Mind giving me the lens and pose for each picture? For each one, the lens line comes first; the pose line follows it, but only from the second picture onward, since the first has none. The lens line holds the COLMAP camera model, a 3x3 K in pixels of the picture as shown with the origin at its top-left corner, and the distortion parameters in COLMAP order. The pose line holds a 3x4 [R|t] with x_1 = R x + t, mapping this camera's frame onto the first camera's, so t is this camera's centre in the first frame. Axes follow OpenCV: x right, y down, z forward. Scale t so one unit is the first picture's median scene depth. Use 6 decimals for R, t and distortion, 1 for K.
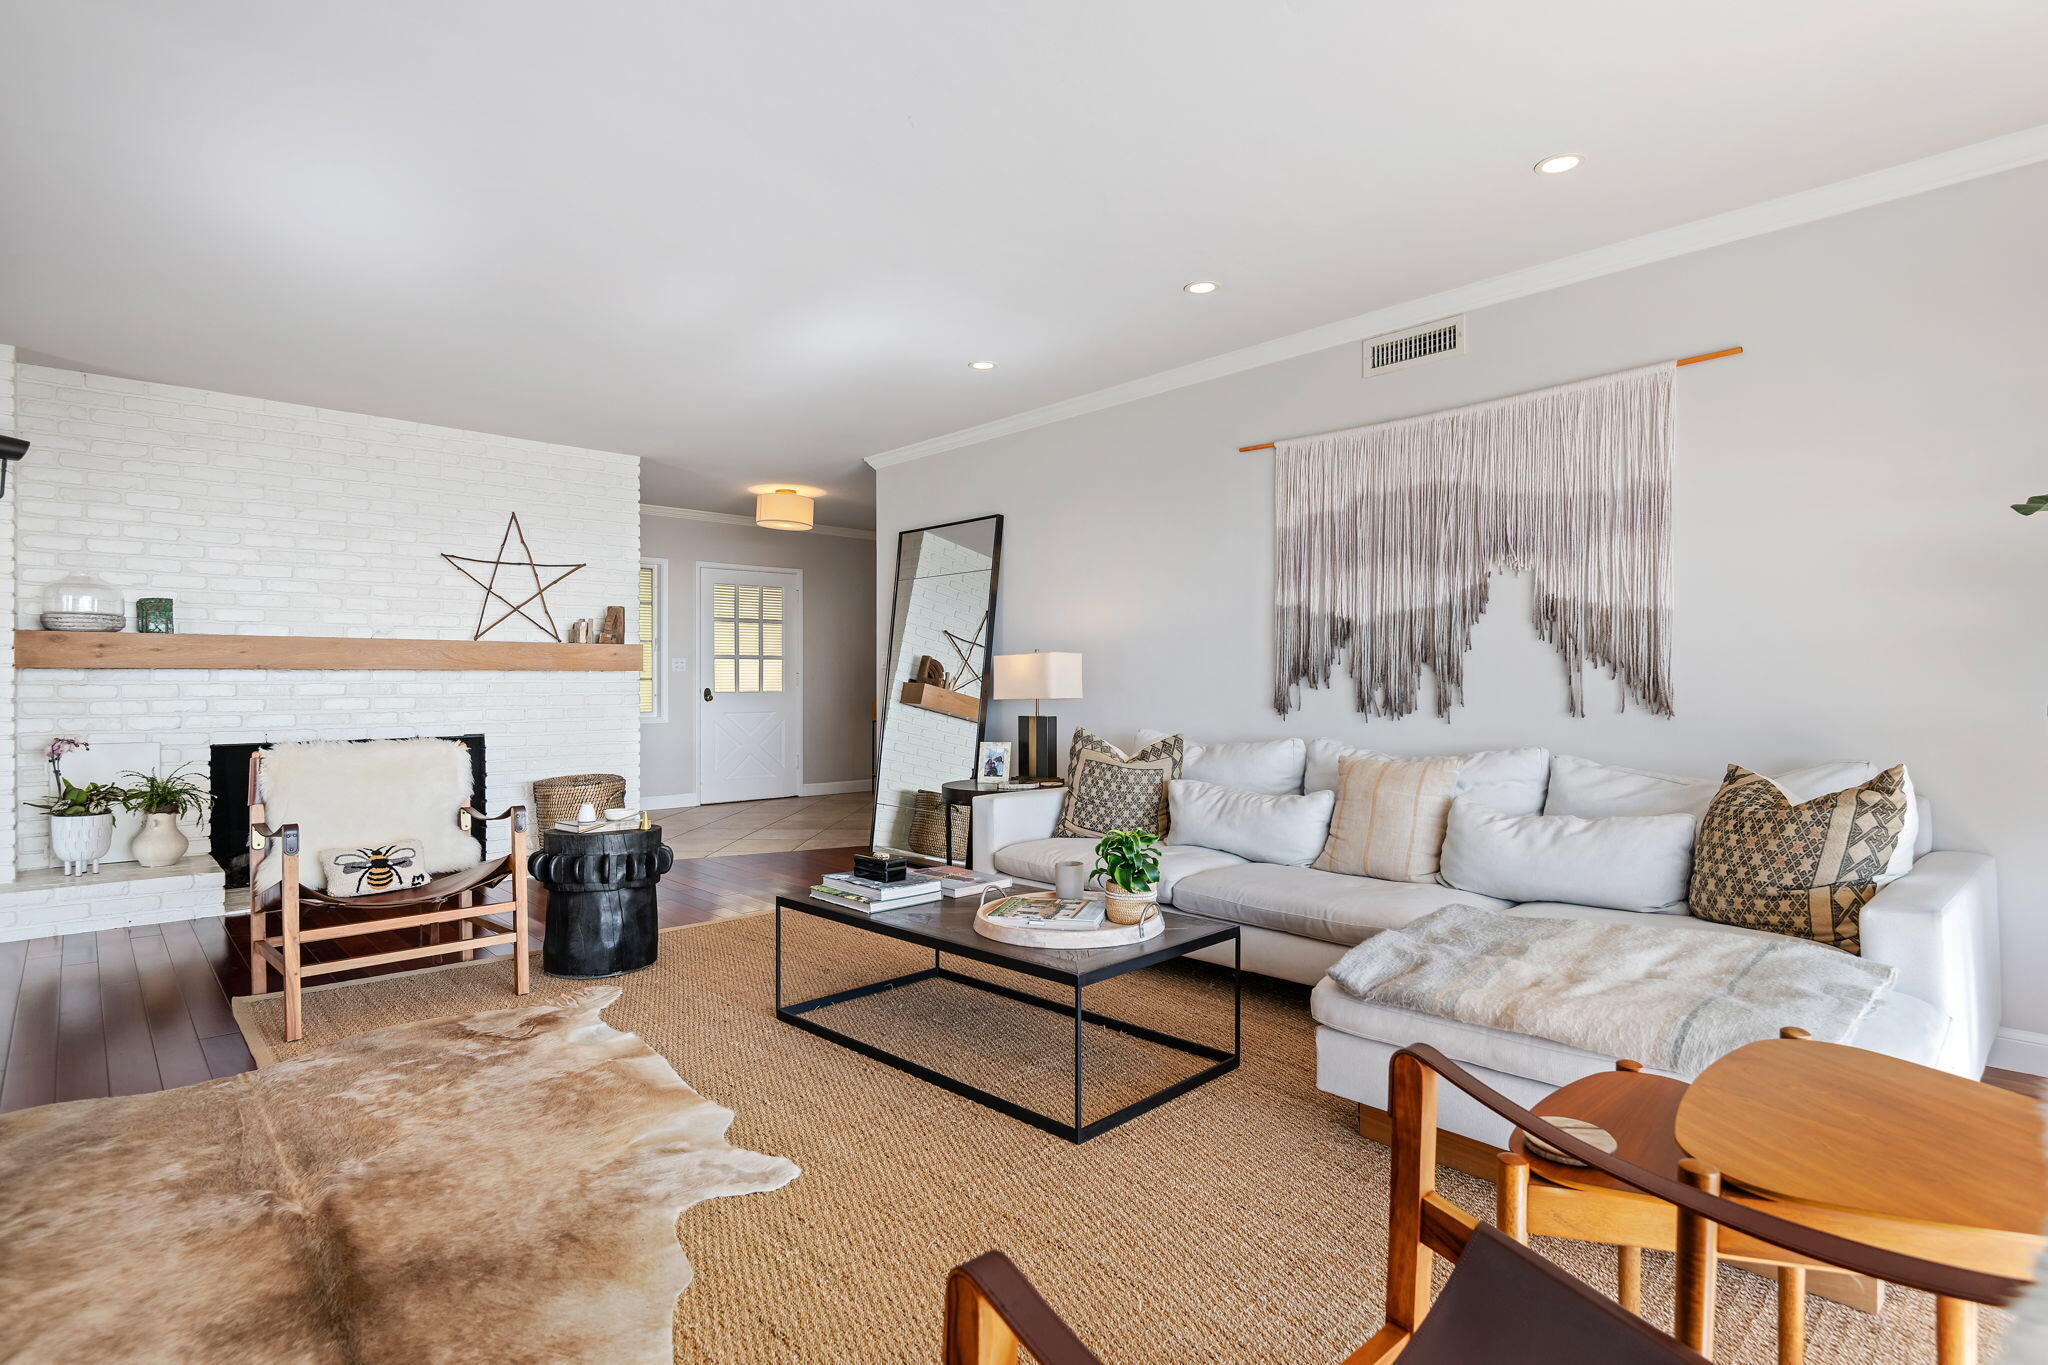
lens RADIAL K [[958.8, 0, 1024.0], [0, 958.8, 682.5], [0, 0, 1]] dist [0.000591, -0.000083]
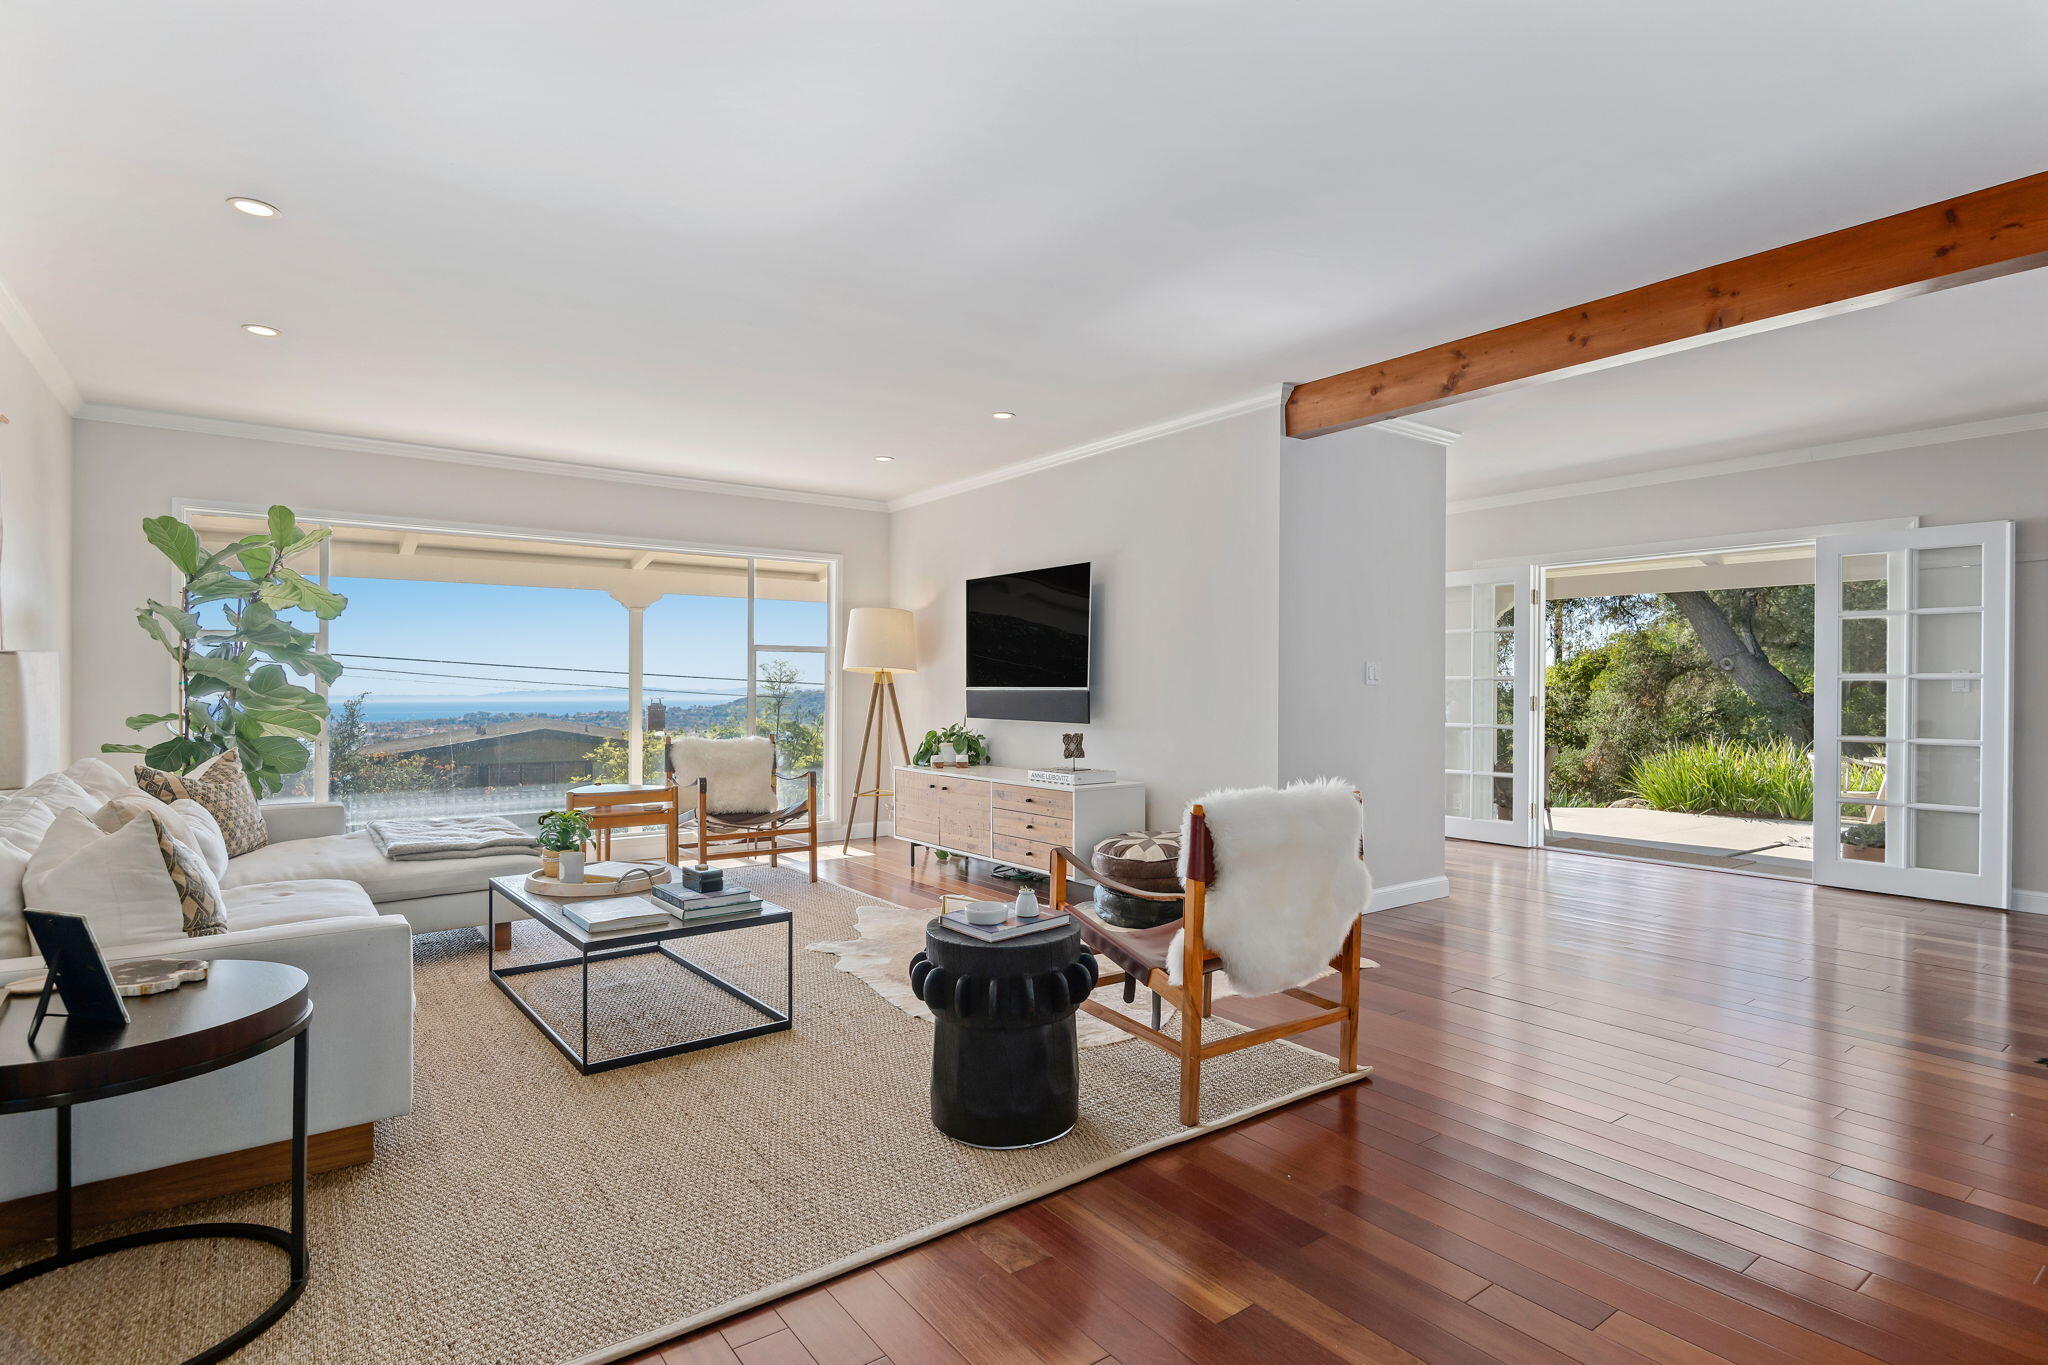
lens RADIAL K [[1027.5, 0, 1024.0], [0, 1027.5, 682.5], [0, 0, 1]] dist [0.000034, -0.000740]
pose [[-0.989330, -0.002001, 0.145678, -0.535987], [-0.002553, 0.999990, -0.003601, -0.022974], [-0.145670, -0.003934, -0.989325, 1.646431]]
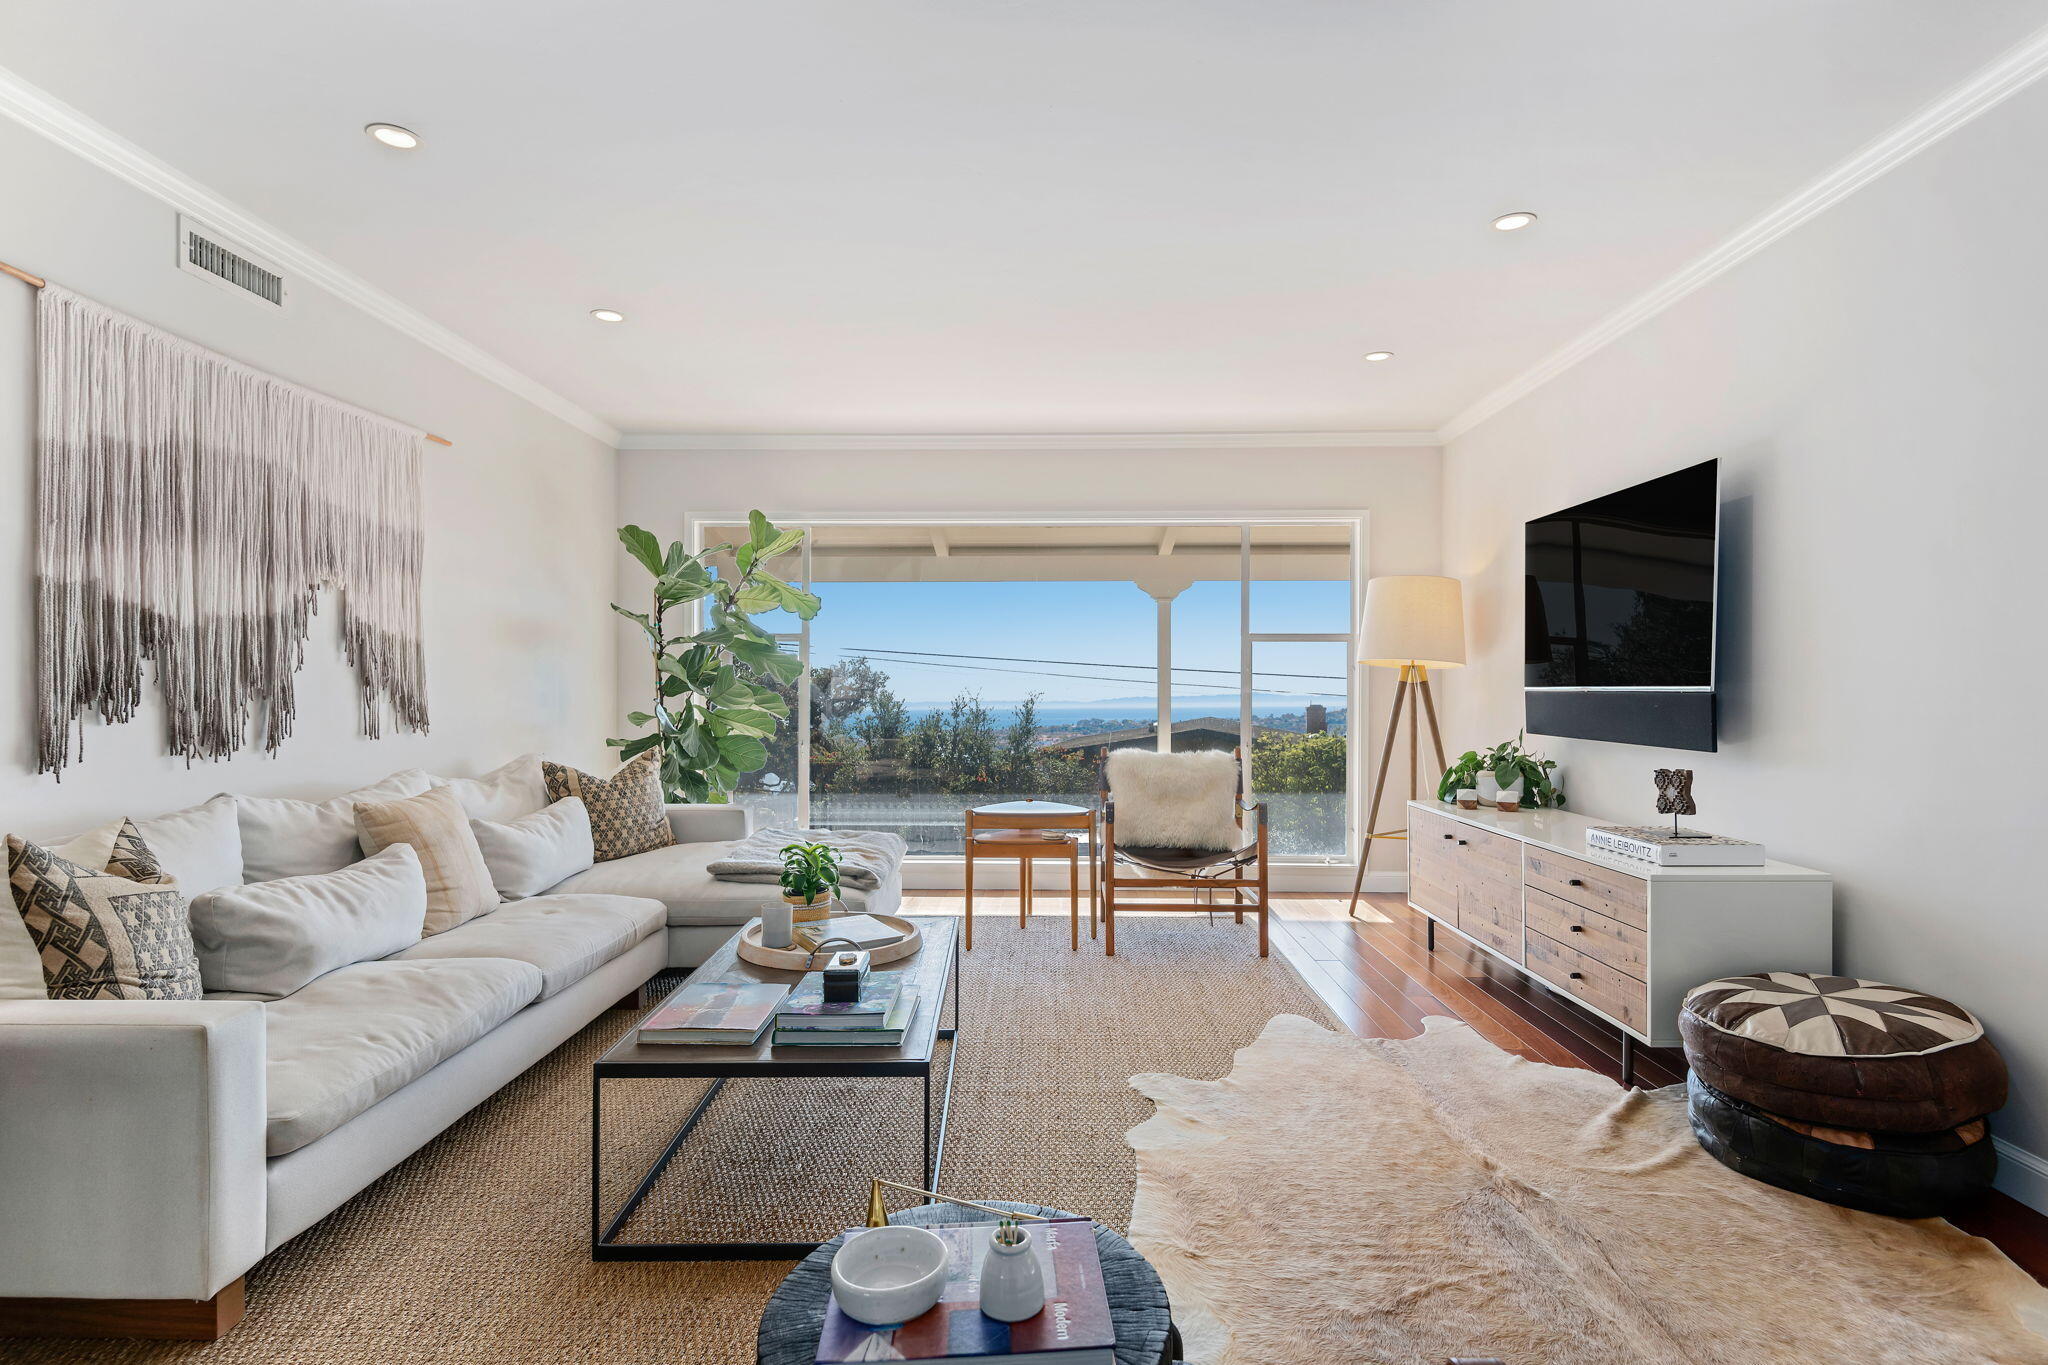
lens RADIAL K [[1027.5, 0, 1024.0], [0, 1027.5, 682.5], [0, 0, 1]] dist [0.000034, -0.000740]
pose [[-0.692342, 0.001419, 0.721568, -0.622604], [-0.002430, 0.999988, -0.004298, -0.019555], [-0.721565, -0.004729, -0.692330, 1.121621]]
